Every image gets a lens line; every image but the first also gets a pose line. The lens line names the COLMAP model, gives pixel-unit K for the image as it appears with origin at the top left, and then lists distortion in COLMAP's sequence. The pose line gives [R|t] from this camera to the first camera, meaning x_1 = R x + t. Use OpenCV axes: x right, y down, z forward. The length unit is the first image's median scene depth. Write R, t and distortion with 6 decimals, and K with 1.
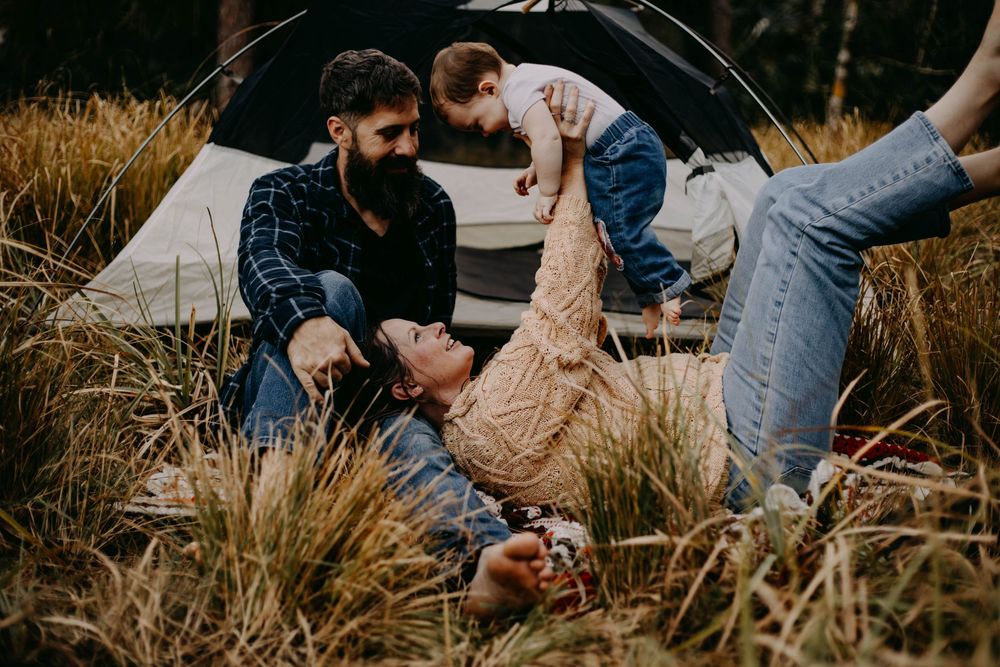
lens RADIAL K [[1445.9, 0, 491.9], [0, 1445.9, 329.1], [0, 0, 1]] dist [-0.116559, 0.000000]
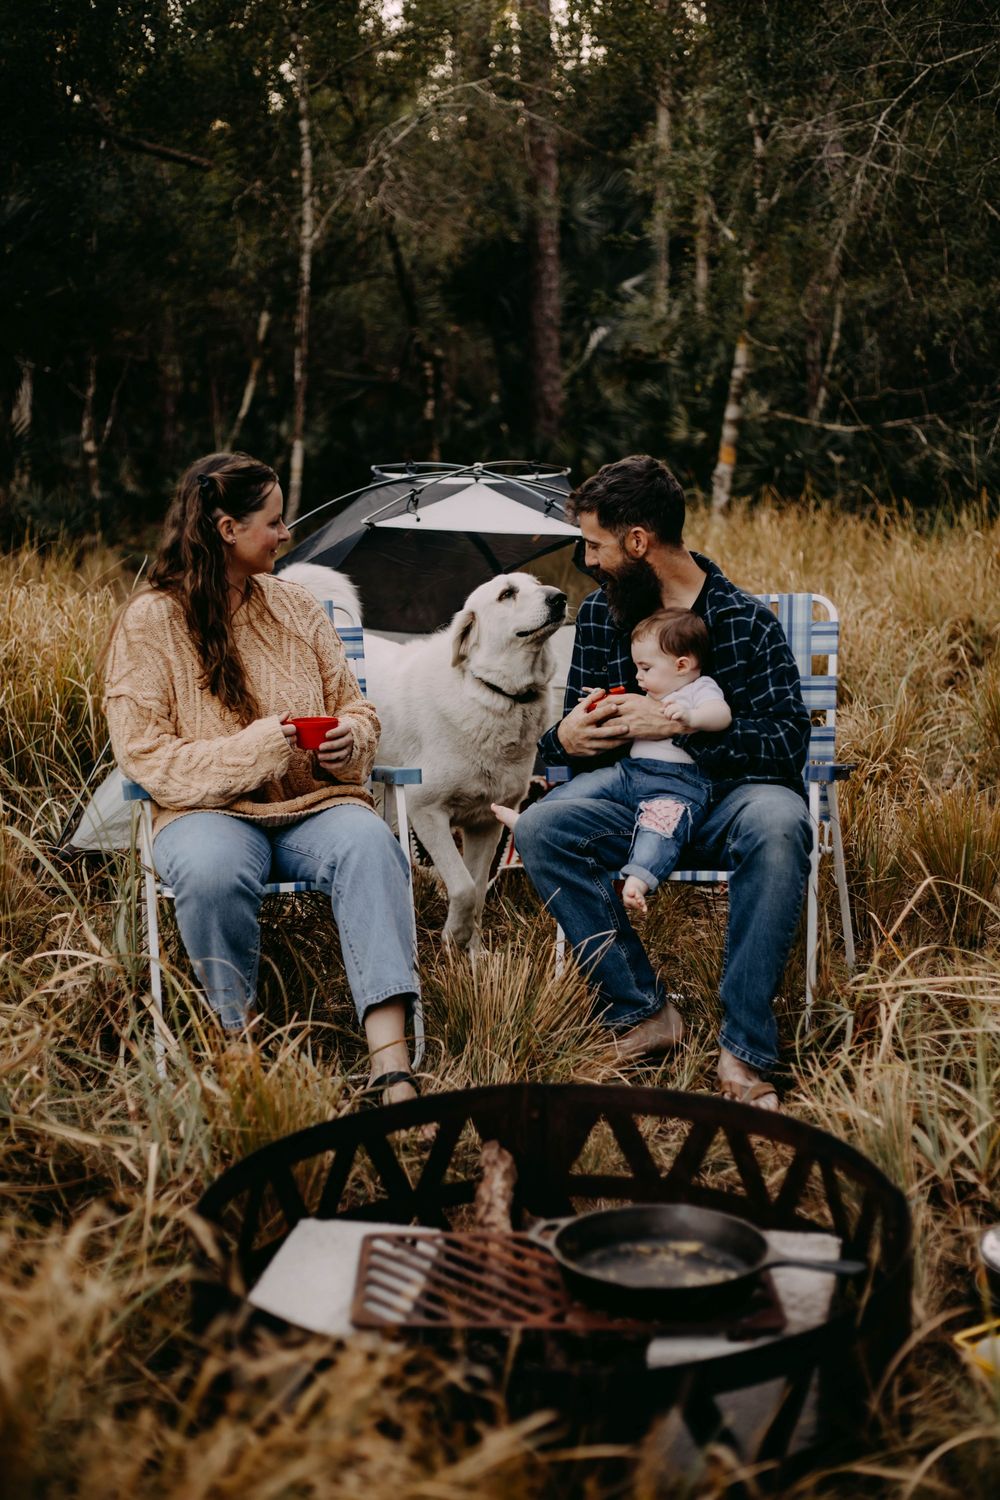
lens RADIAL K [[2168.9, 0, 505.3], [0, 2168.9, 738.7], [0, 0, 1]] dist [-0.116559, 0.000000]
pose [[0.986956, -0.050187, 0.152967, -0.246478], [0.049979, 0.998737, 0.005202, -0.076187], [-0.153035, 0.002511, 0.988218, -0.579740]]
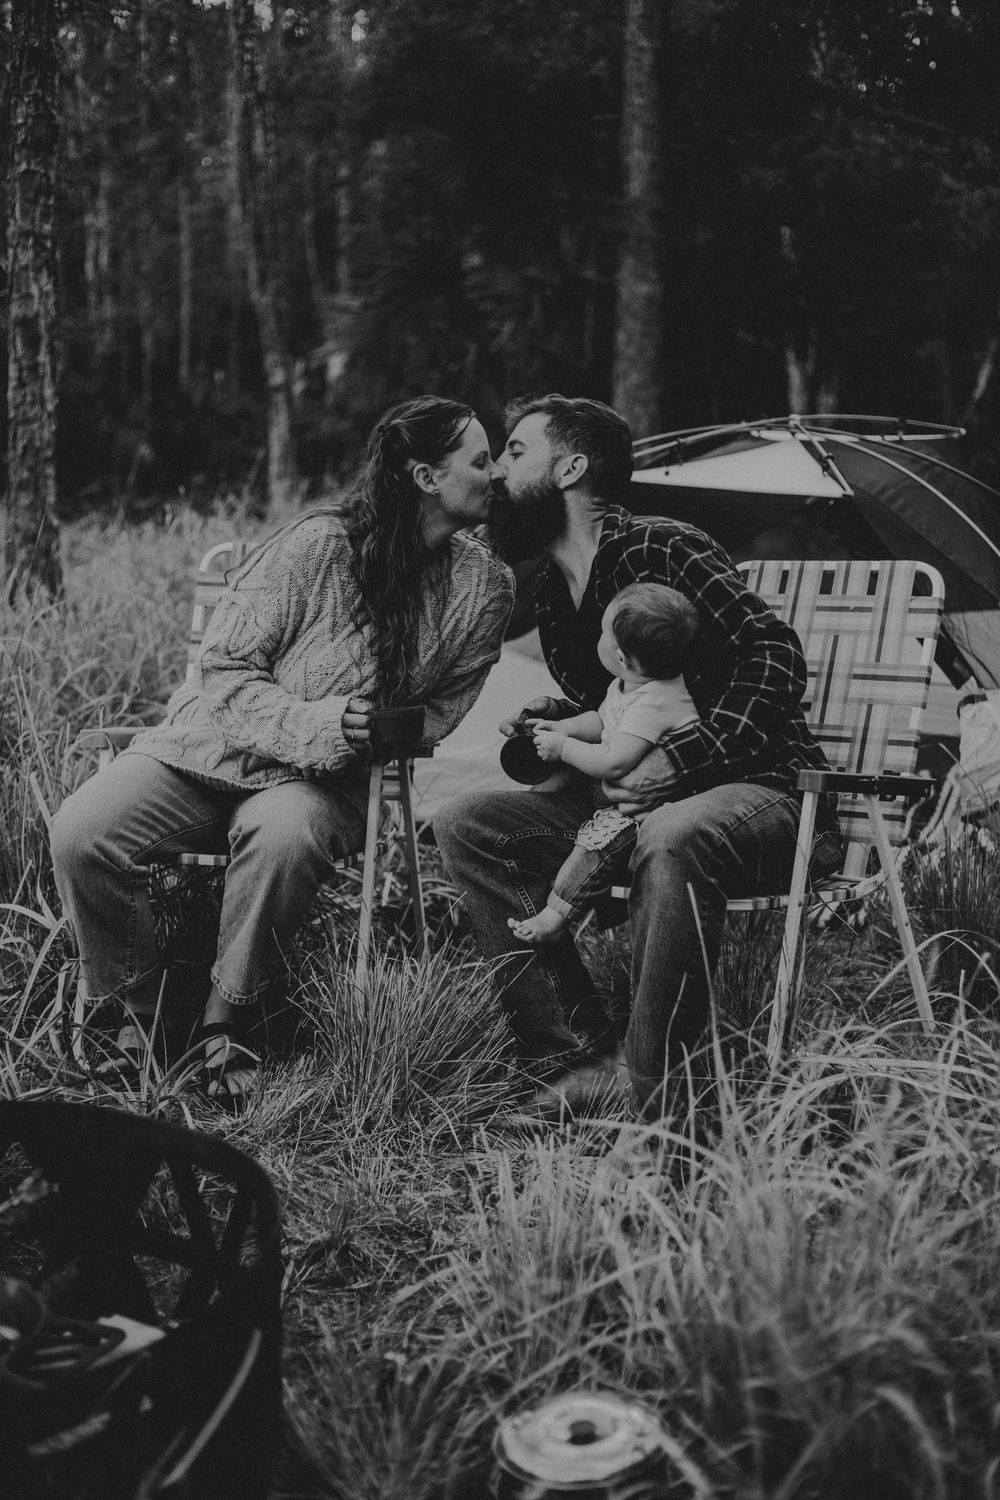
lens RADIAL K [[2168.9, 0, 500.6], [0, 2168.9, 749.1], [0, 0, 1]] dist [-0.116559, 0.000000]
pose [[0.964062, 0.025548, -0.264447, 0.207831], [-0.024659, 0.999674, 0.006680, -0.060657], [0.264531, 0.000081, 0.964377, -0.375794]]
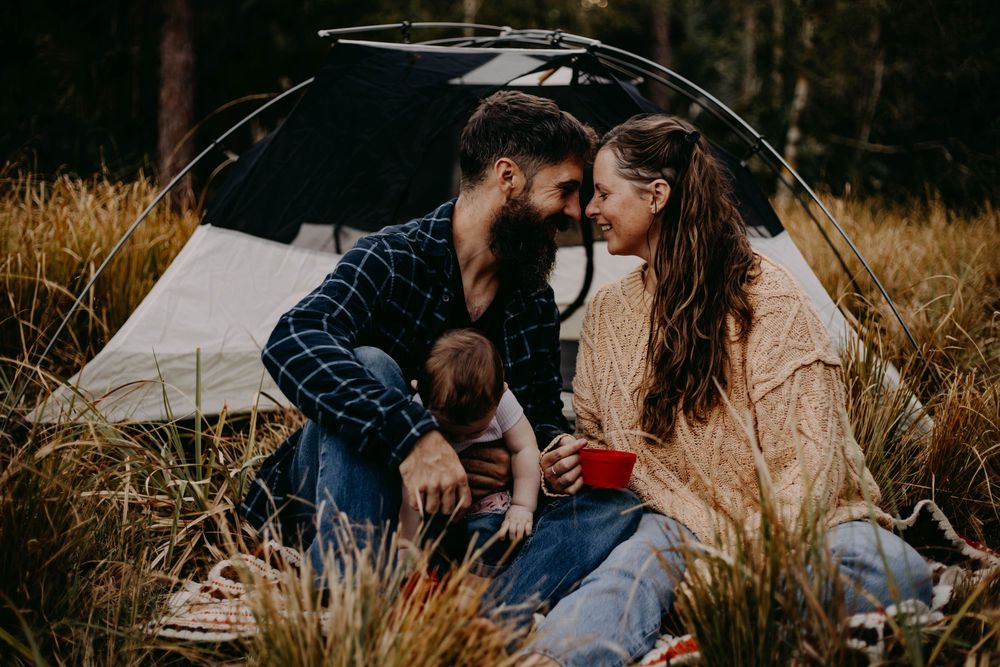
lens RADIAL K [[1445.9, 0, 489.1], [0, 1445.9, 338.6], [0, 0, 1]] dist [-0.116559, 0.000000]
pose [[0.998706, -0.015776, 0.048346, -0.058834], [0.018239, 0.998536, -0.050917, -0.004583], [-0.047472, 0.051733, 0.997532, 0.062571]]
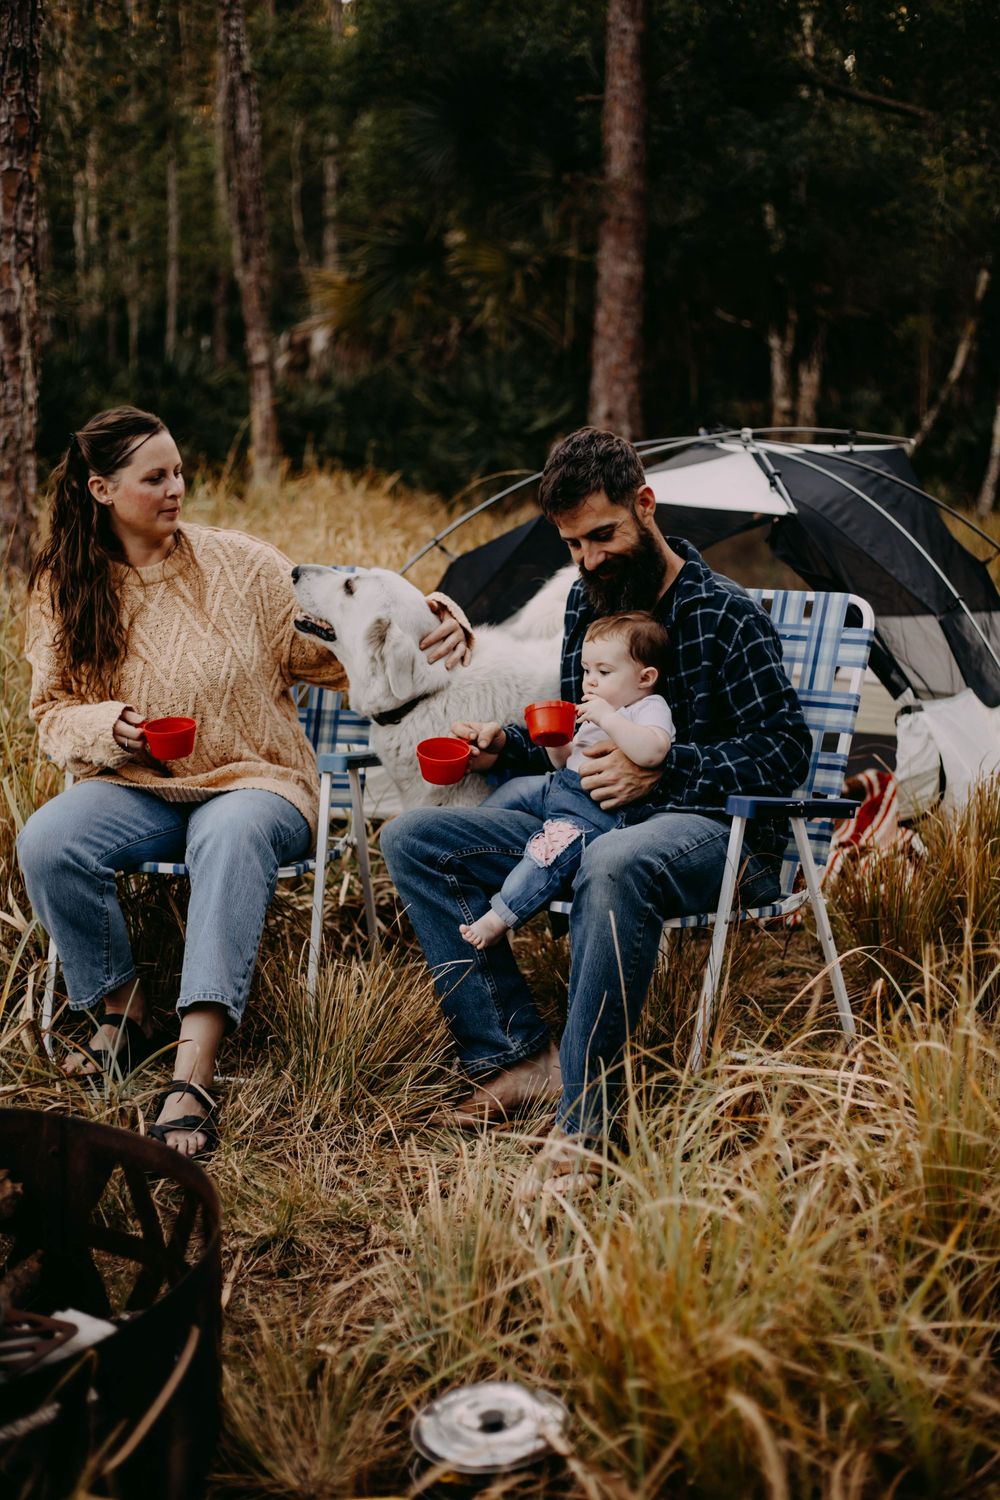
lens RADIAL K [[2168.9, 0, 502.0], [0, 2168.9, 745.1], [0, 0, 1]] dist [-0.116559, 0.000000]
pose [[0.965485, 0.038629, -0.257579, 0.241262], [-0.033860, 0.999164, 0.022927, -0.089410], [0.258249, -0.013414, 0.965985, -0.425858]]
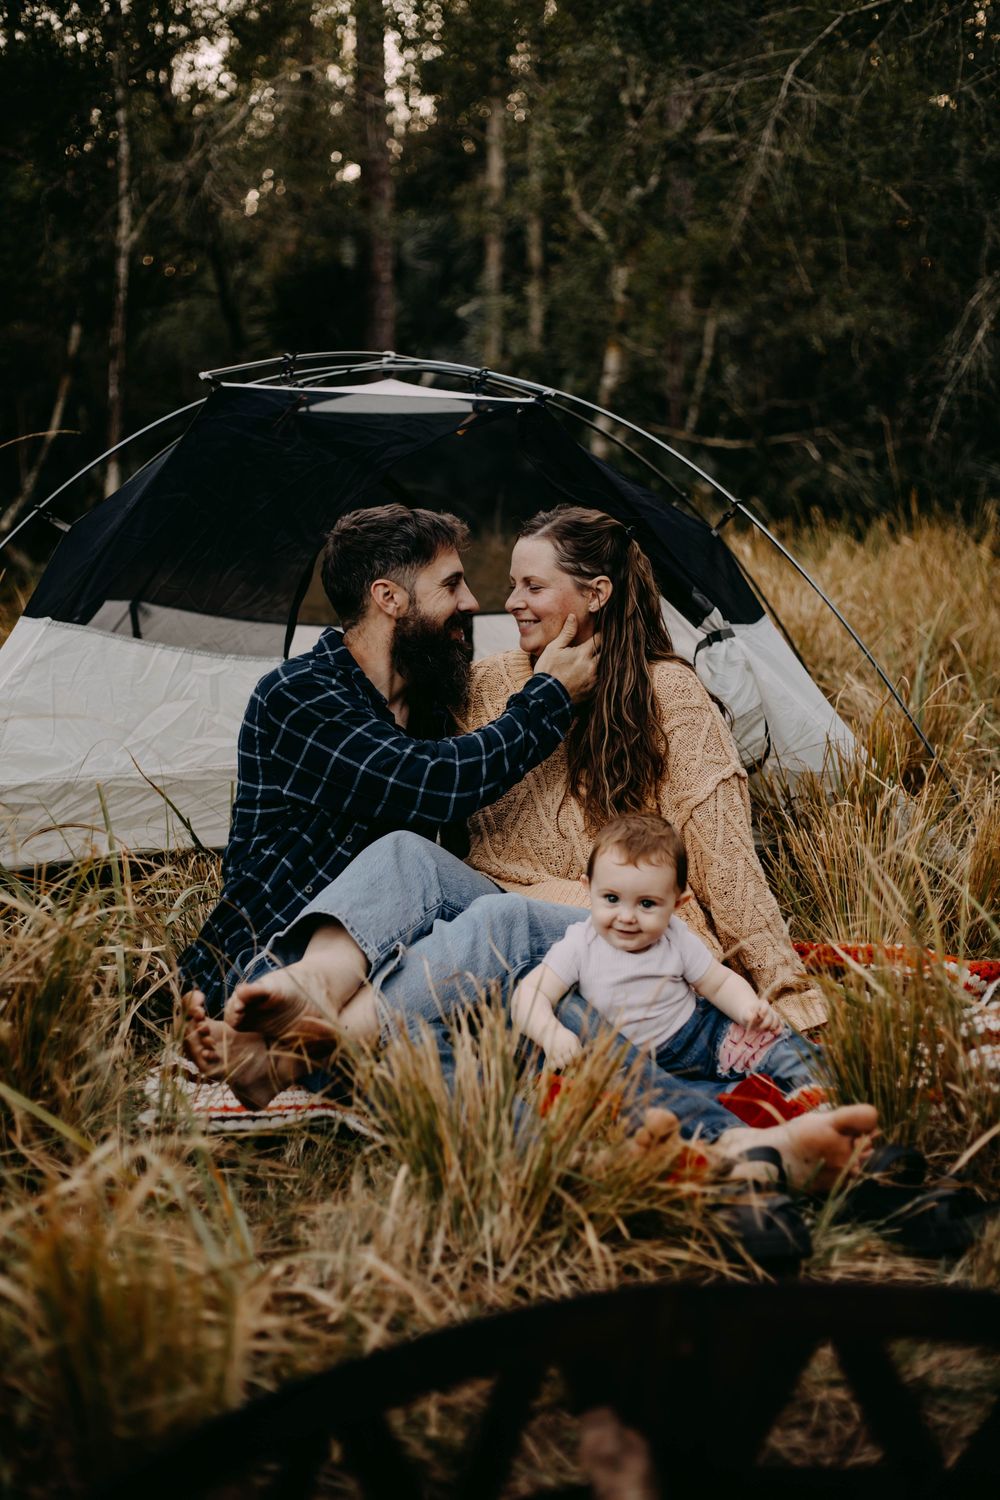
lens RADIAL K [[2168.9, 0, 497.2], [0, 2168.9, 763.4], [0, 0, 1]] dist [-0.116559, 0.000000]
pose [[0.970466, -0.049552, 0.236094, -0.234552], [0.054932, 0.998358, -0.016260, -0.025596], [-0.234900, 0.028749, 0.971594, -0.109669]]
